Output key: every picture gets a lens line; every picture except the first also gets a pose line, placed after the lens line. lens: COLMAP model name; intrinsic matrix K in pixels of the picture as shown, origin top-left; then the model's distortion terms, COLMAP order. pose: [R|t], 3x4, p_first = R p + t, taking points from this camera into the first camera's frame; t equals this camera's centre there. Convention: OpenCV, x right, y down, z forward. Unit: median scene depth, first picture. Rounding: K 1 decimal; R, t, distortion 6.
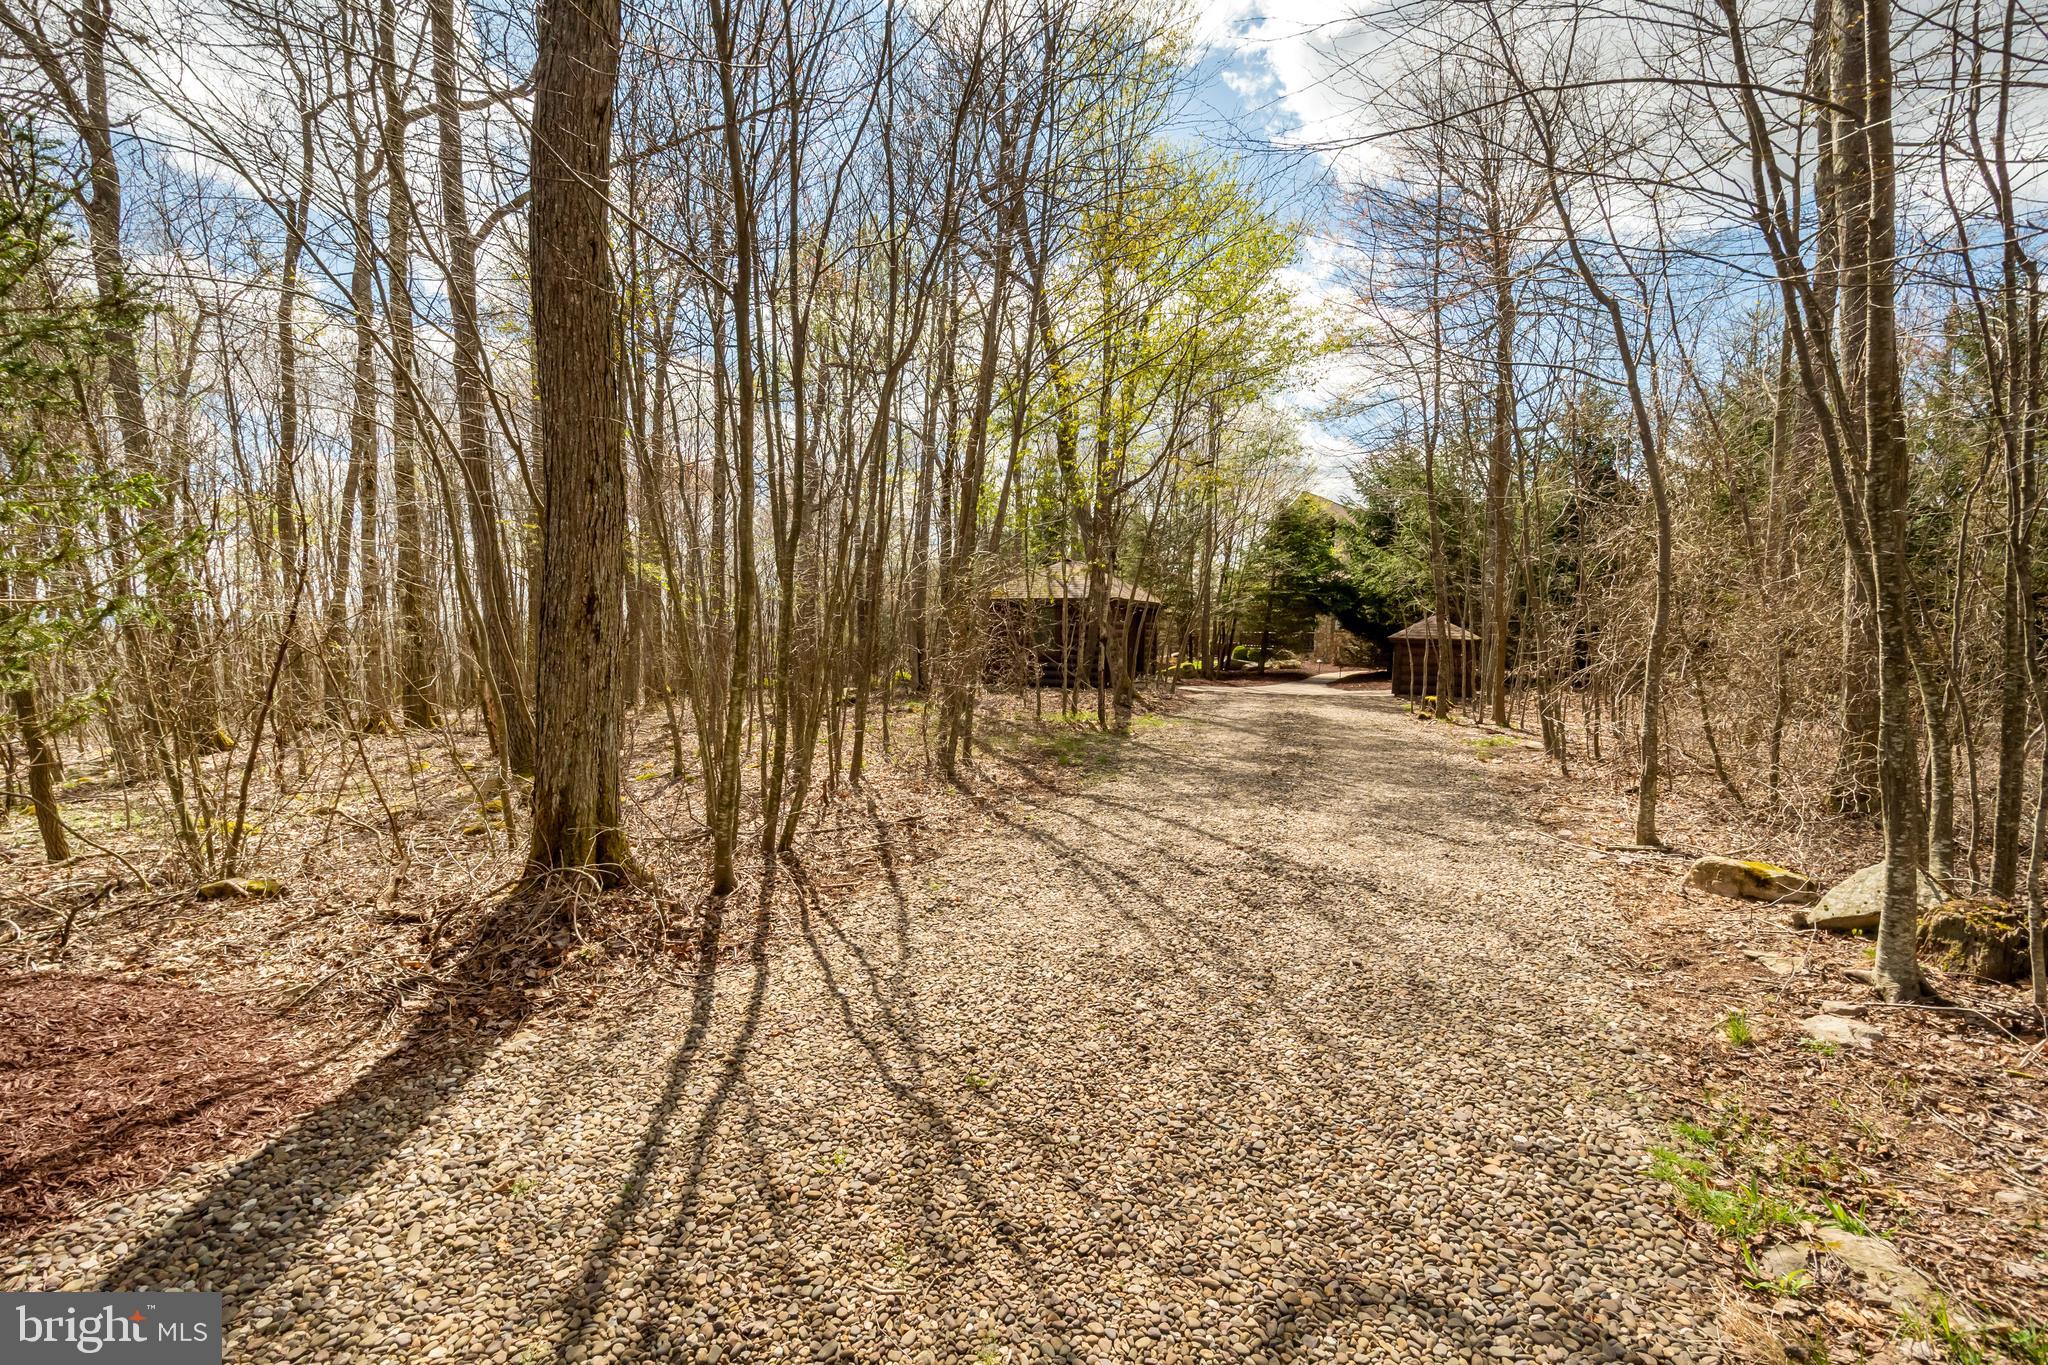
lens RADIAL K [[906.5, 0, 1018.1], [0, 906.5, 632.5], [0, 0, 1]] dist [0.000993, -0.000199]
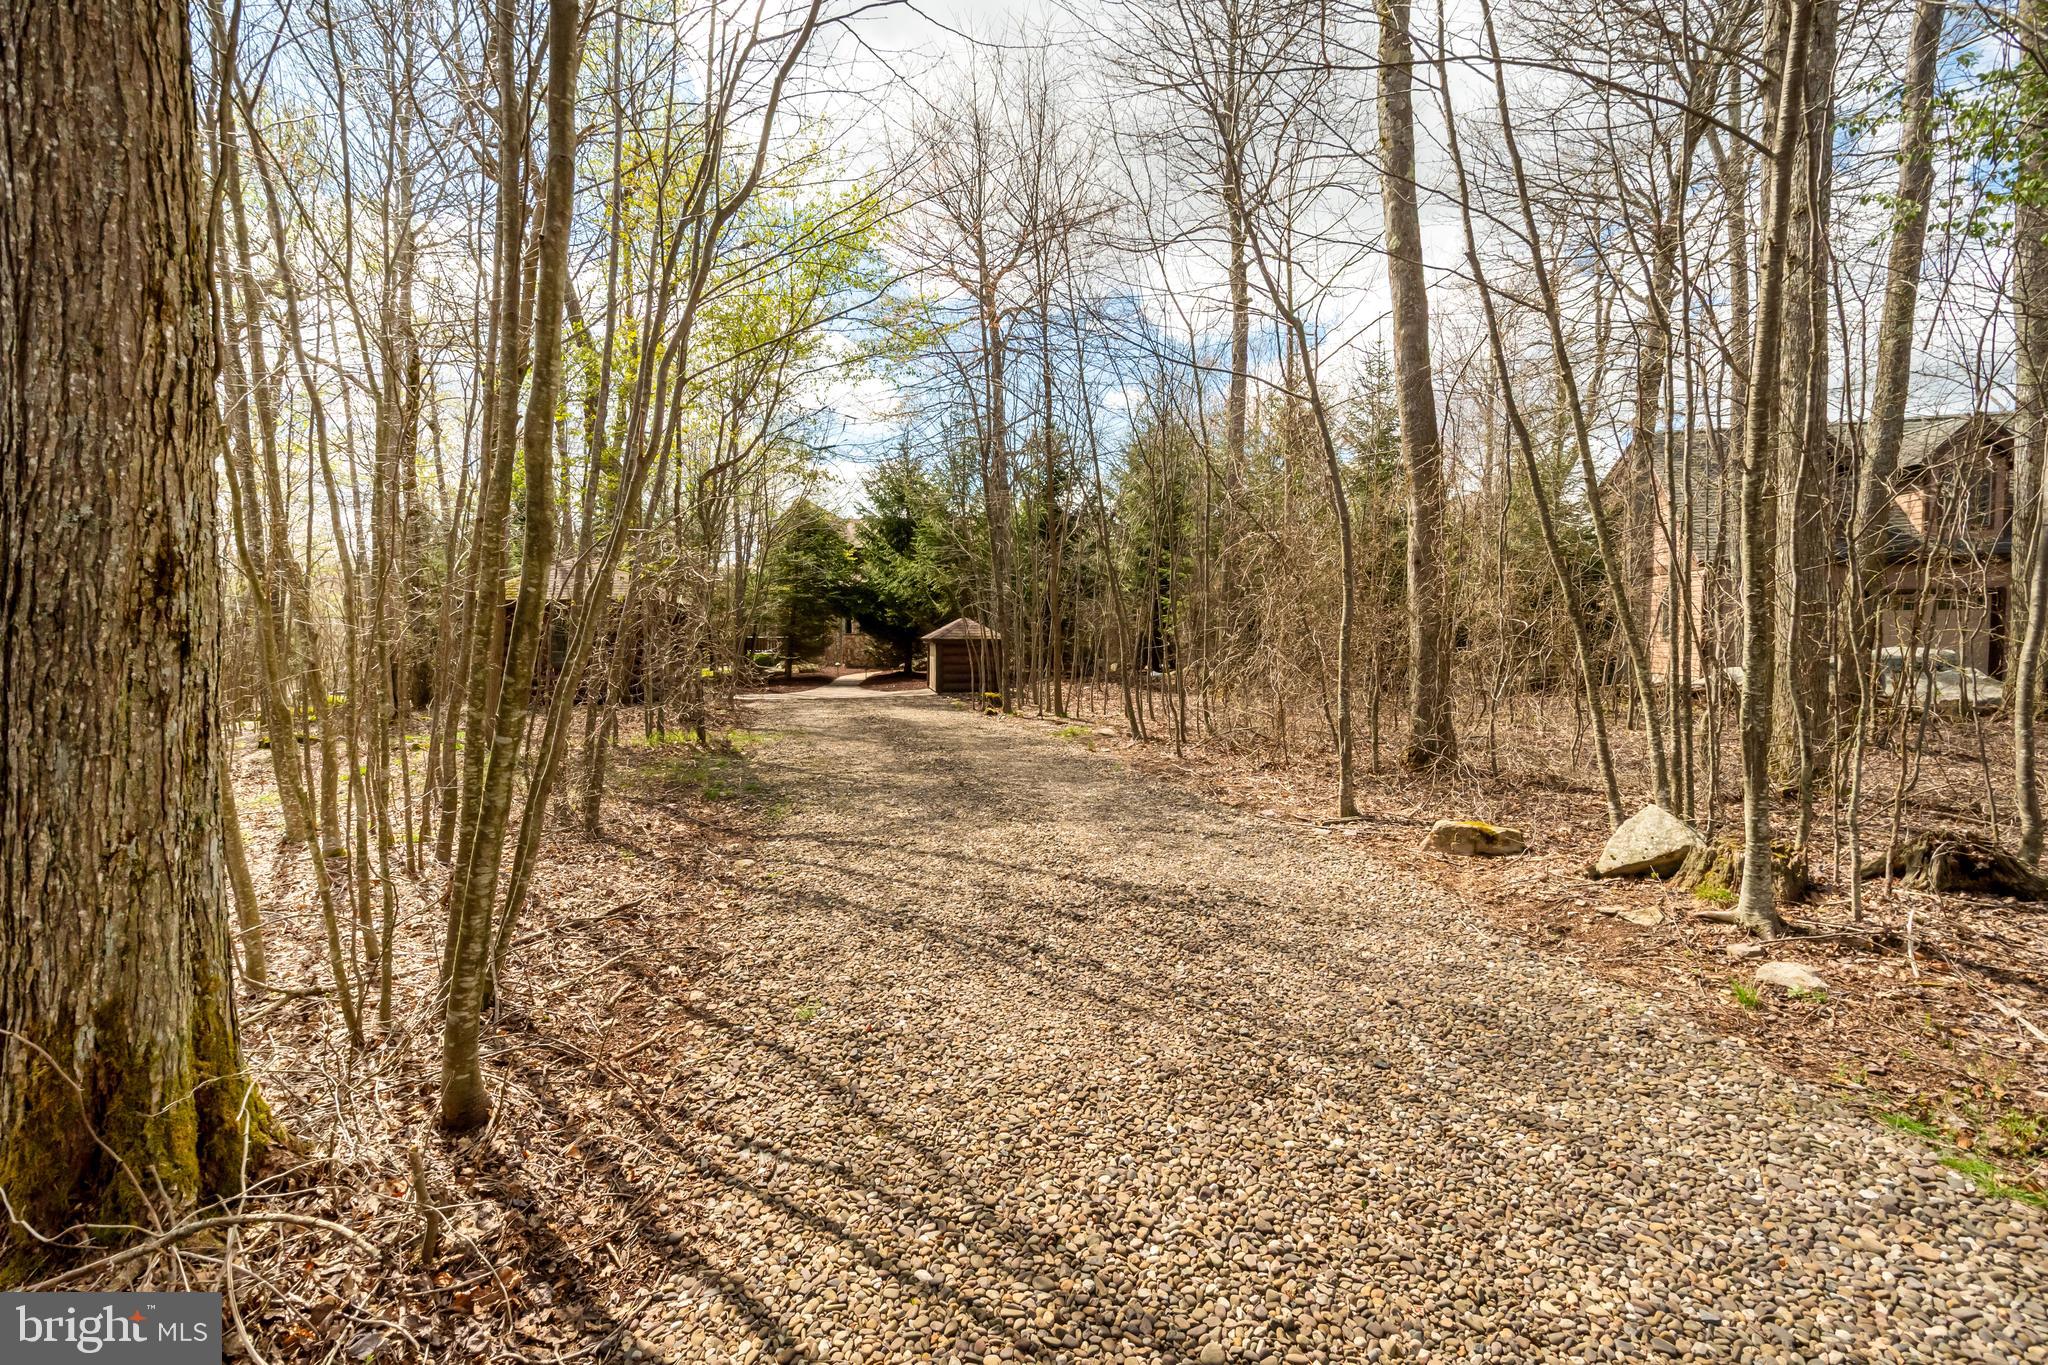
lens RADIAL K [[906.5, 0, 1018.1], [0, 906.5, 632.5], [0, 0, 1]] dist [0.000993, -0.000199]
pose [[0.853022, -0.014777, 0.521665, -0.271535], [0.017503, 0.999847, -0.000298, 0.003634], [-0.521581, 0.009385, 0.853150, 0.316098]]
